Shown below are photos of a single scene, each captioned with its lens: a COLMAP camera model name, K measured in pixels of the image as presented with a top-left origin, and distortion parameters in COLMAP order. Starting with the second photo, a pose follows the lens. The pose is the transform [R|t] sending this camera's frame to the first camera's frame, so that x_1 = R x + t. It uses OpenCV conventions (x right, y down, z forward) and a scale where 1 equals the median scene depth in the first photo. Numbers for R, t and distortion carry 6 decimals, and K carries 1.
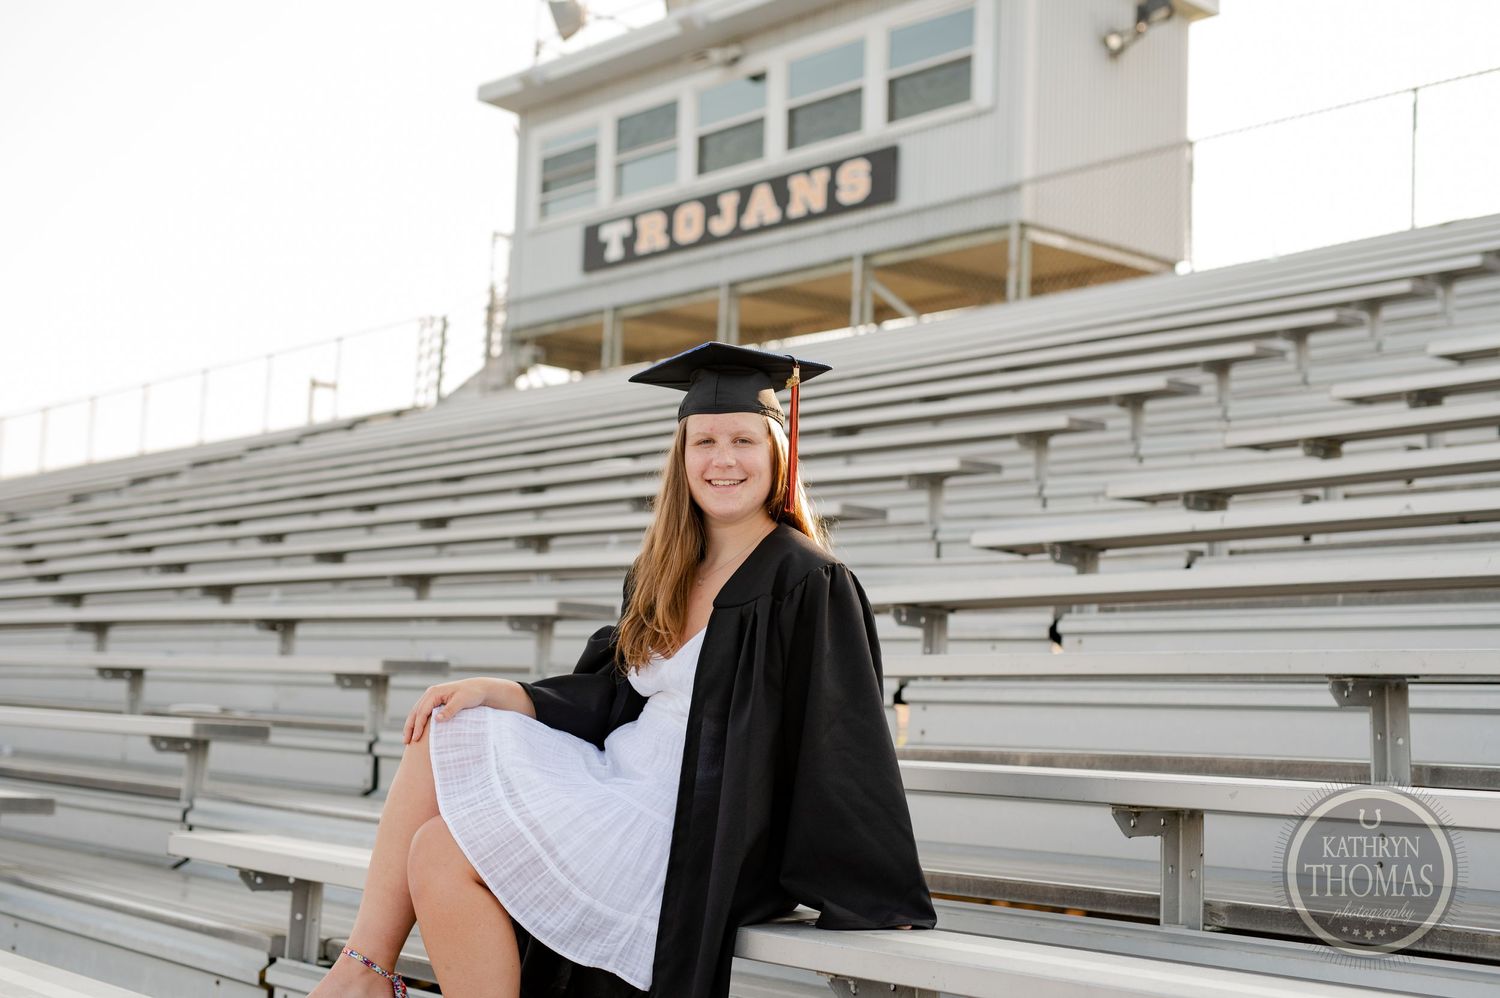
lens RADIAL K [[2096.6, 0, 750.0], [0, 2096.6, 499.0], [0, 0, 1]] dist [0.009188, 0.053788]
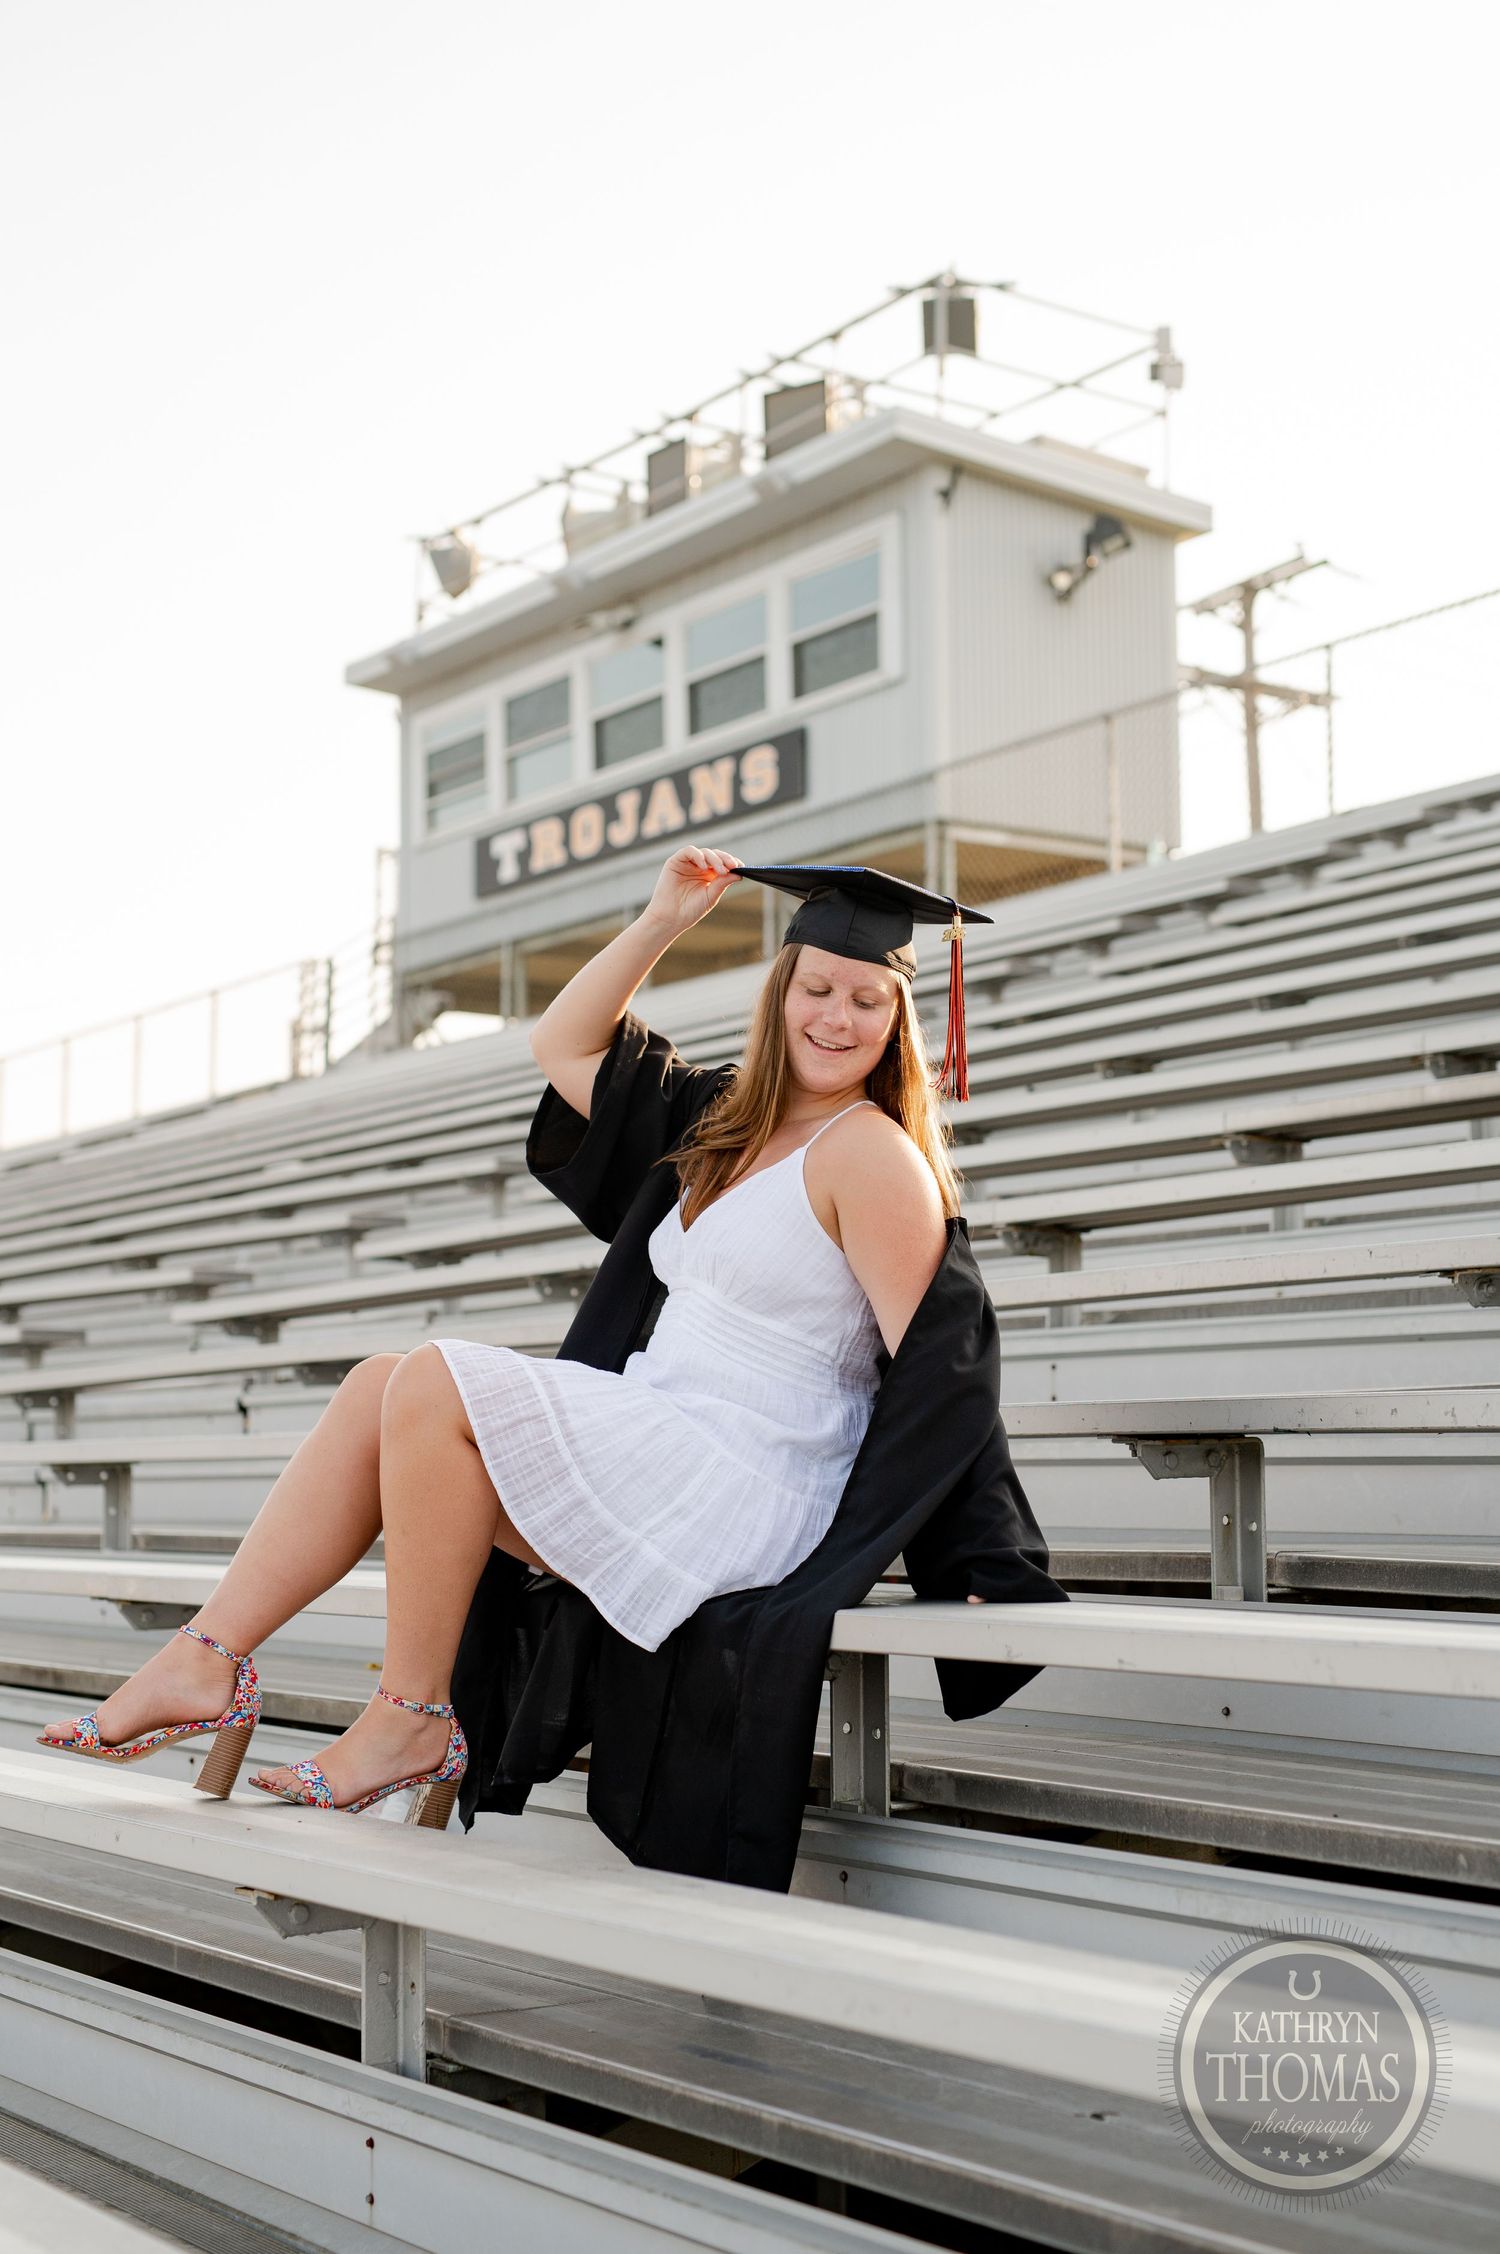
lens RADIAL K [[3178.0, 0, 750.0], [0, 3178.0, 1127.0], [0, 0, 1]] dist [0.000793, 0.117586]
pose [[0.993021, -0.056917, -0.103290, 0.146546], [0.056305, 0.998375, -0.008825, -0.006207], [0.103625, 0.002948, 0.994612, -0.181758]]
